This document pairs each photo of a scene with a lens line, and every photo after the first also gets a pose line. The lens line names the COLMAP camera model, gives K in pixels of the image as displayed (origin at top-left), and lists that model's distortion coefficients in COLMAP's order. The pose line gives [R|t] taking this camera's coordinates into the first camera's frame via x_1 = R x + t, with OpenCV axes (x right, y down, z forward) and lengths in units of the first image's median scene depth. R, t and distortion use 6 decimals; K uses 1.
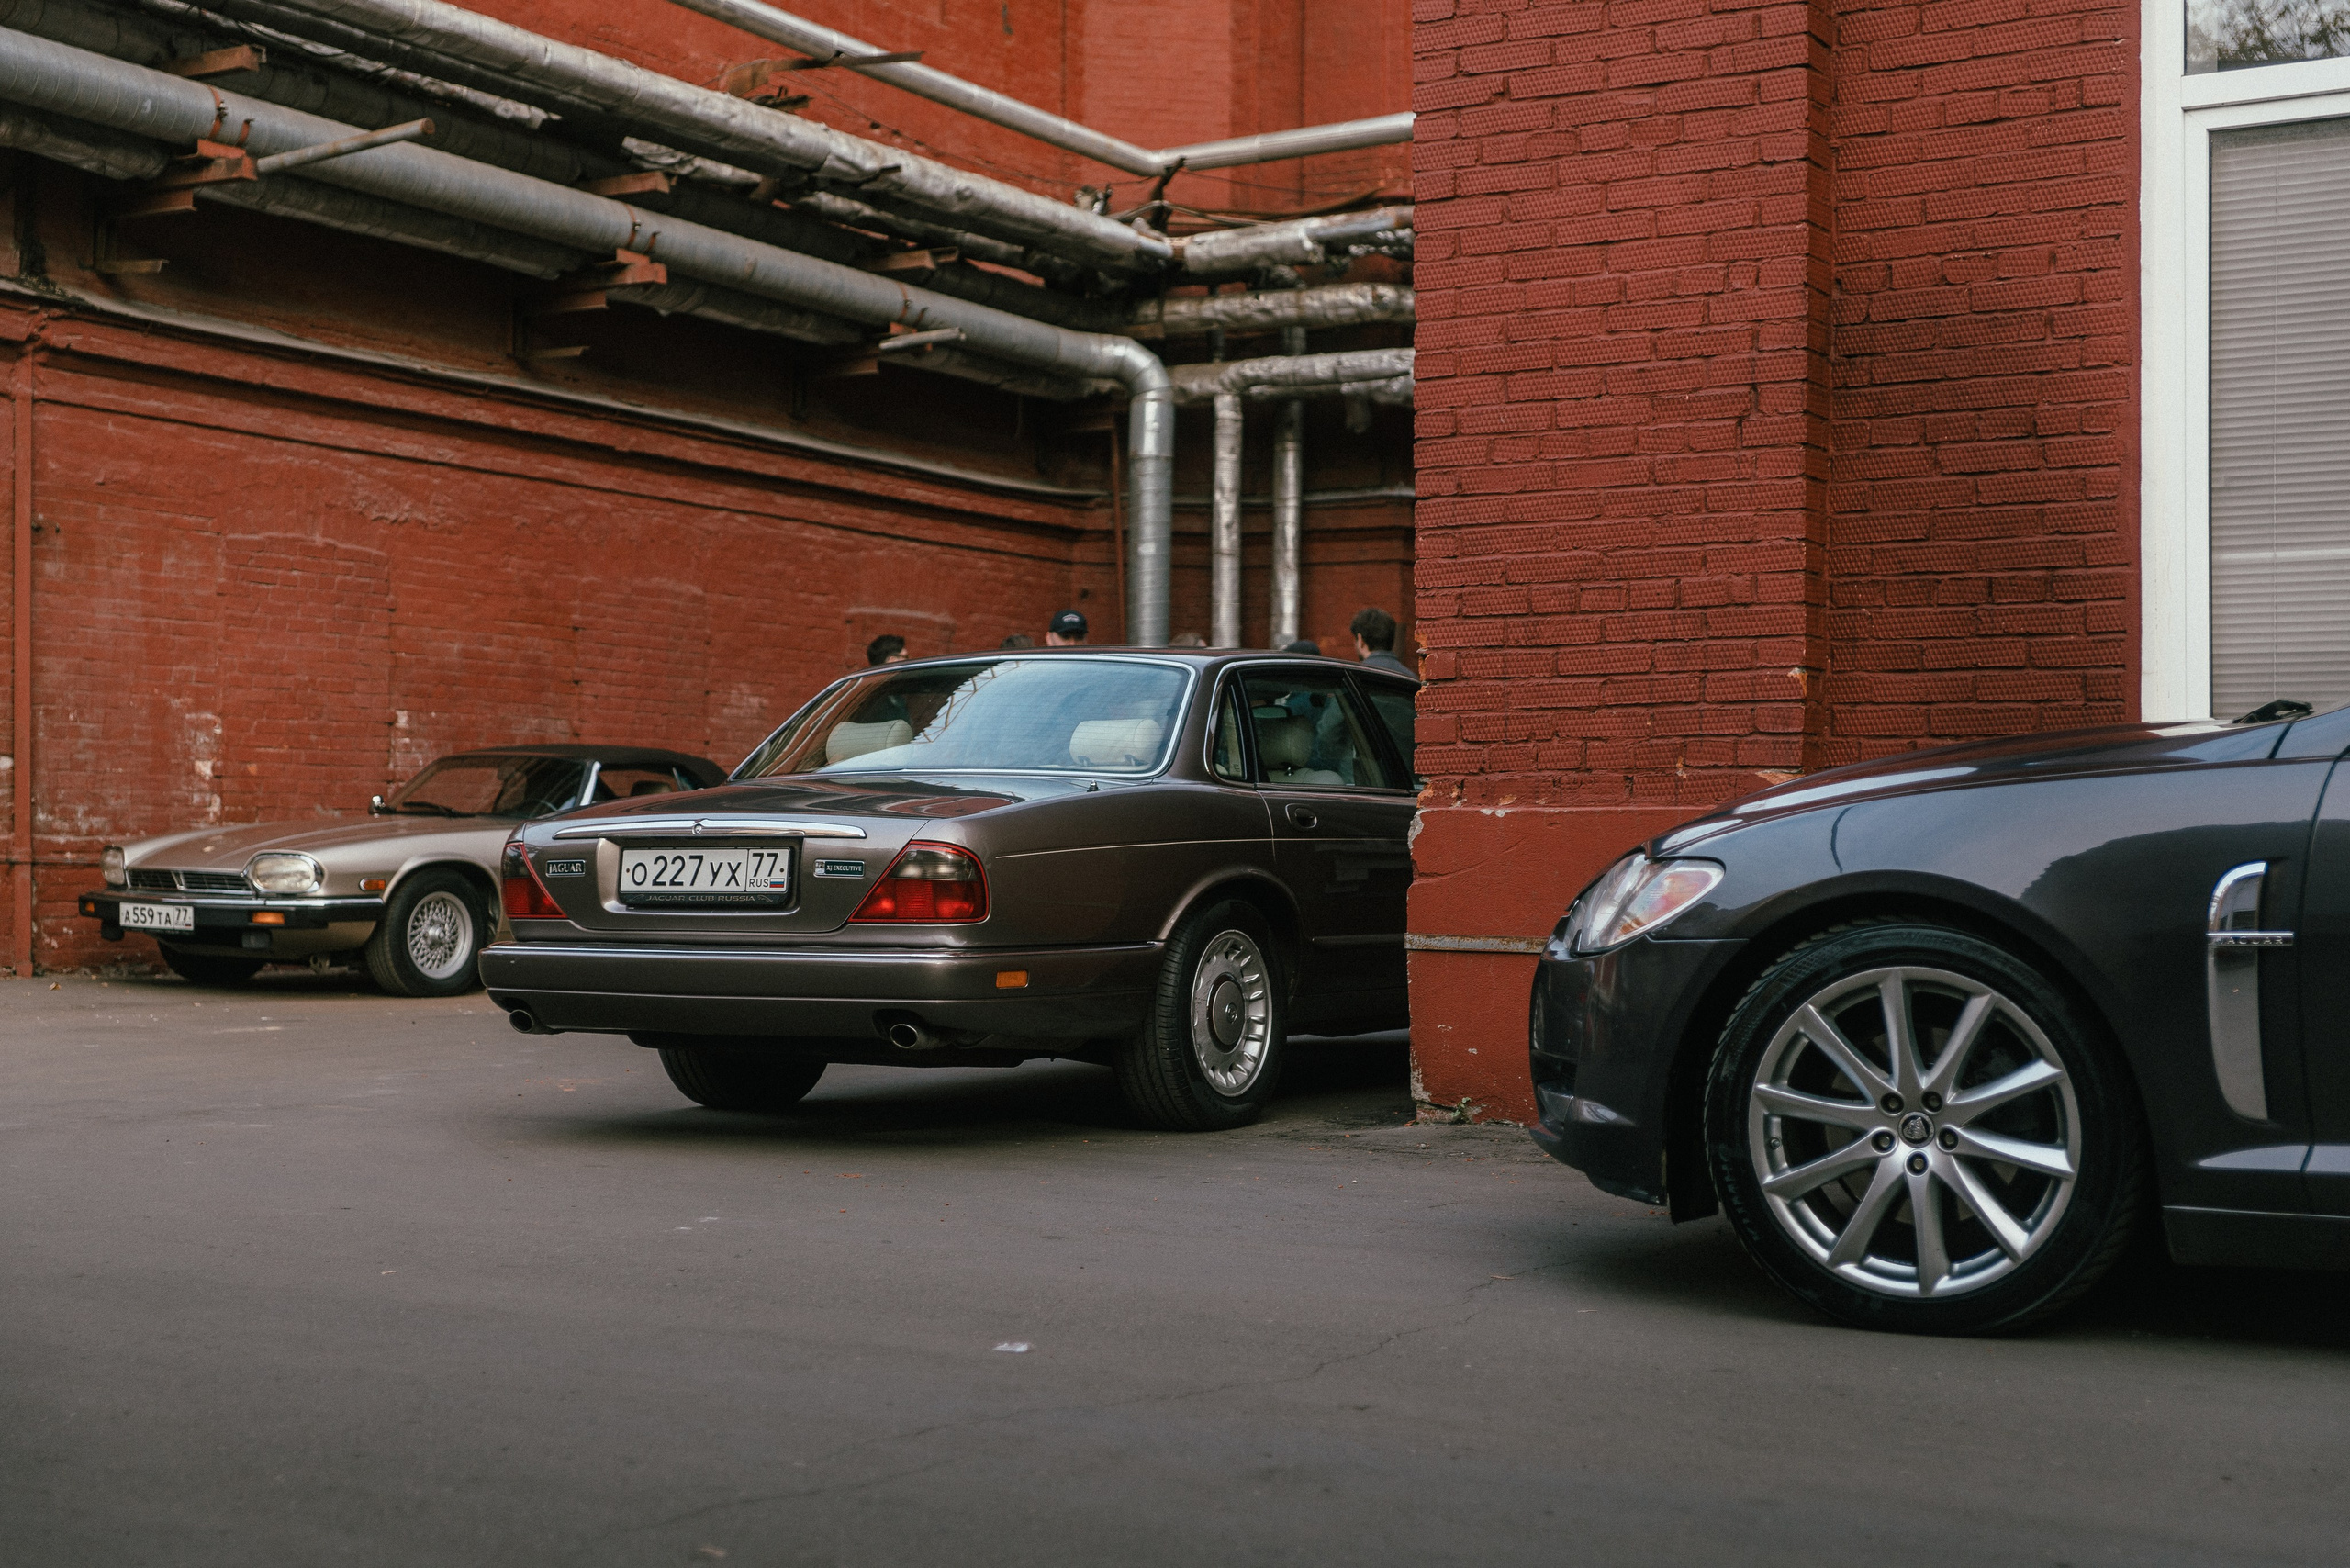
lens RADIAL K [[3148.8, 0, 1170.4], [0, 3148.8, 840.5], [0, 0, 1]] dist [0.017823, 0.020644]
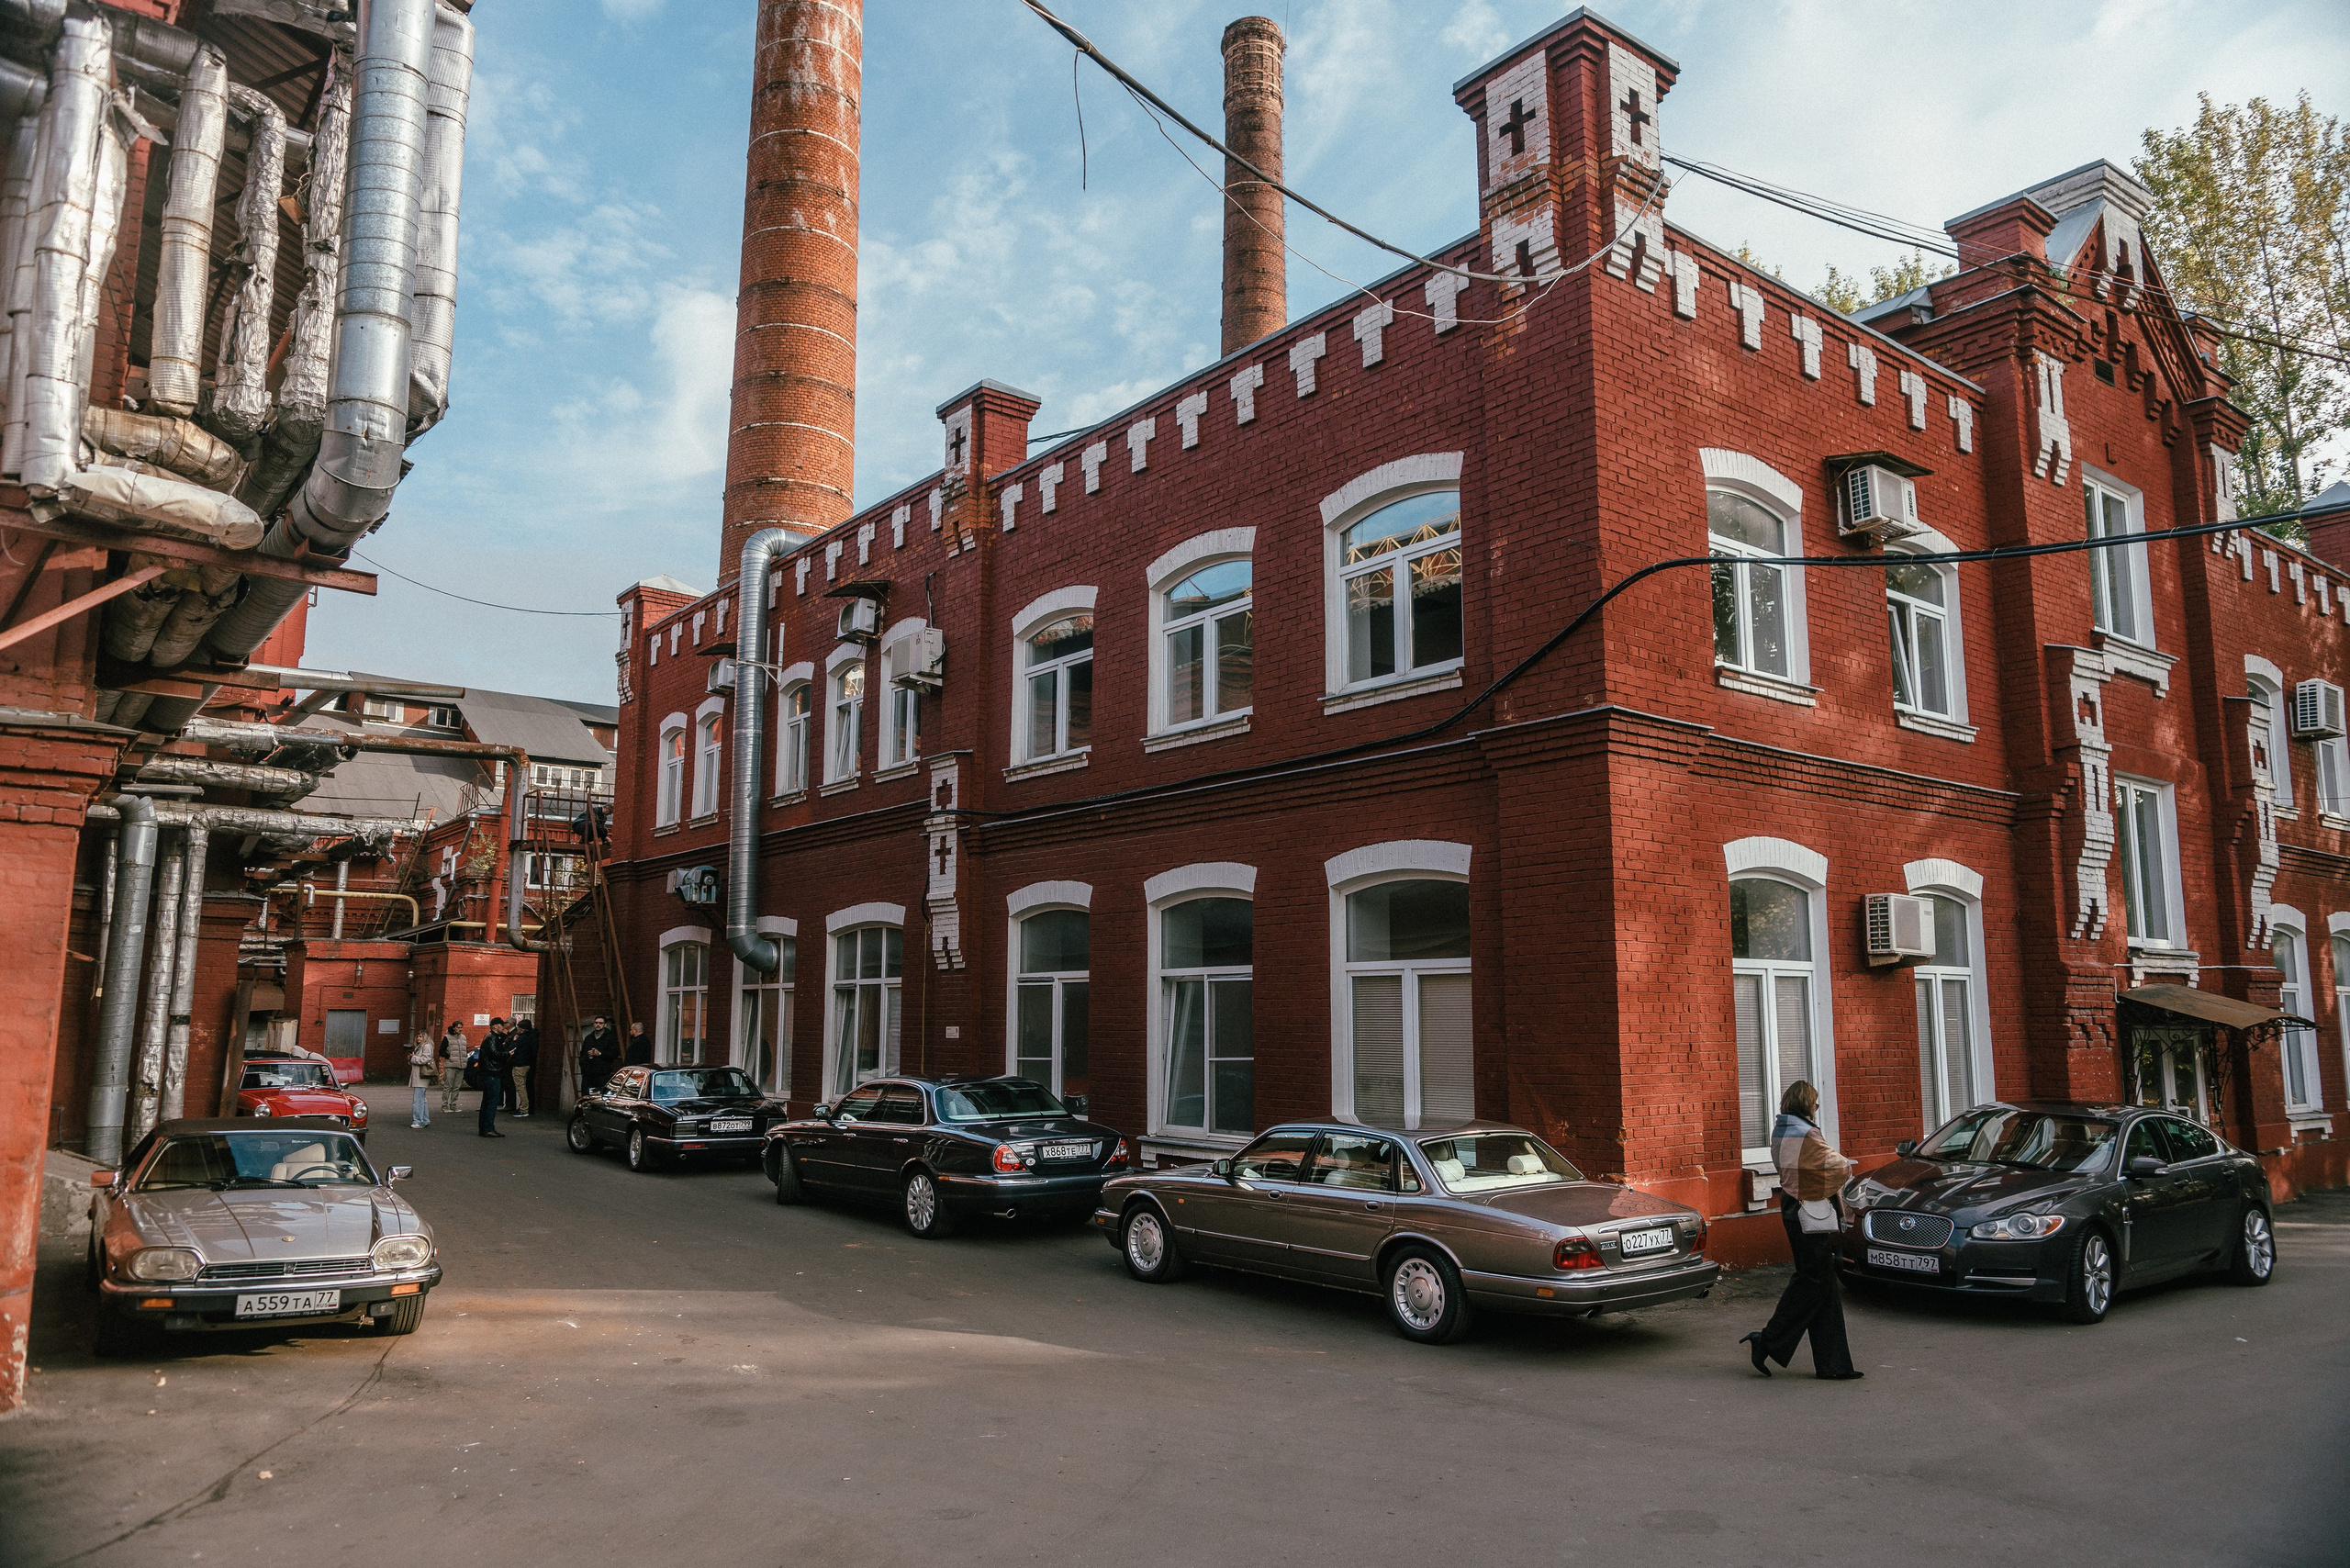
lens RADIAL K [[1565.5, 0, 1175.0], [0, 1565.5, 784.0], [0, 0, 1]] dist [-0.002289, -0.000618]
pose [[0.356923, 0.138194, 0.923855, -0.512436], [-0.006129, 0.989322, -0.145619, -0.057312], [-0.934114, 0.046312, 0.353958, 0.303873]]
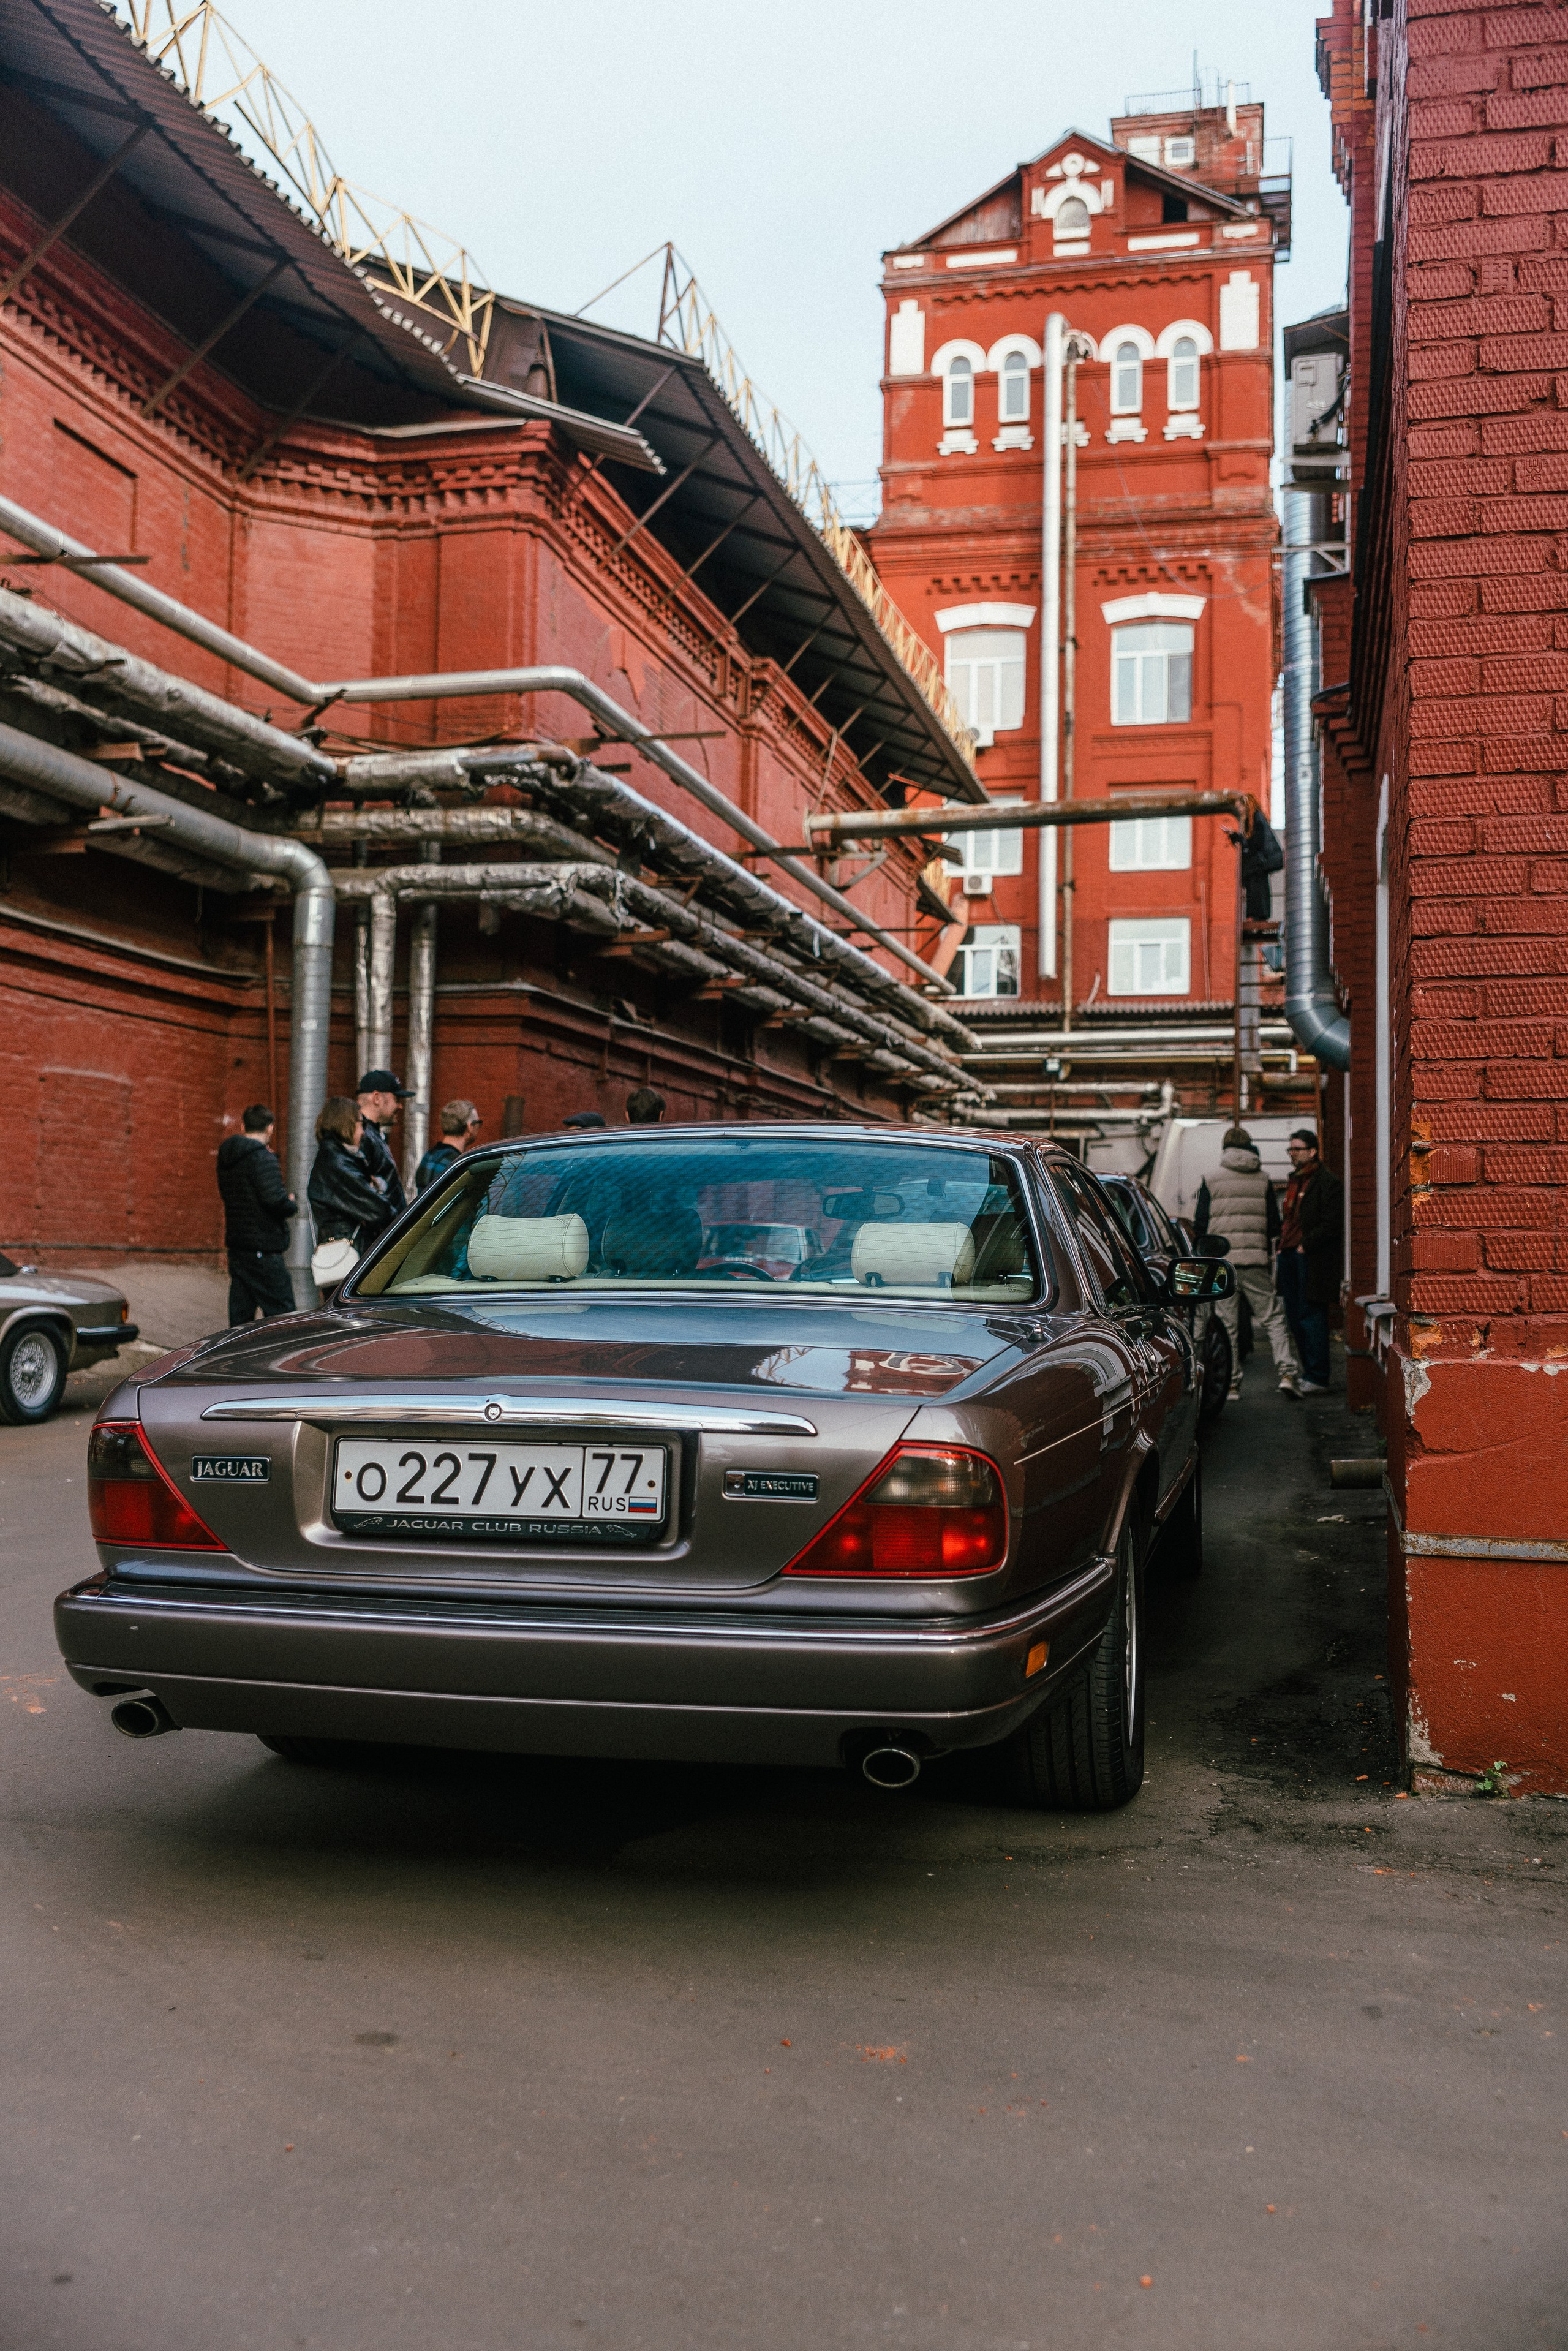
lens RADIAL K [[2178.8, 0, 784.0], [0, 2178.8, 1175.5], [0, 0, 1]] dist [0.002767, 0.006993]
pose [[0.955644, 0.020650, 0.293798, -0.074877], [-0.010648, 0.999309, -0.035605, -0.011779], [-0.294331, 0.030897, 0.955204, 0.198183]]
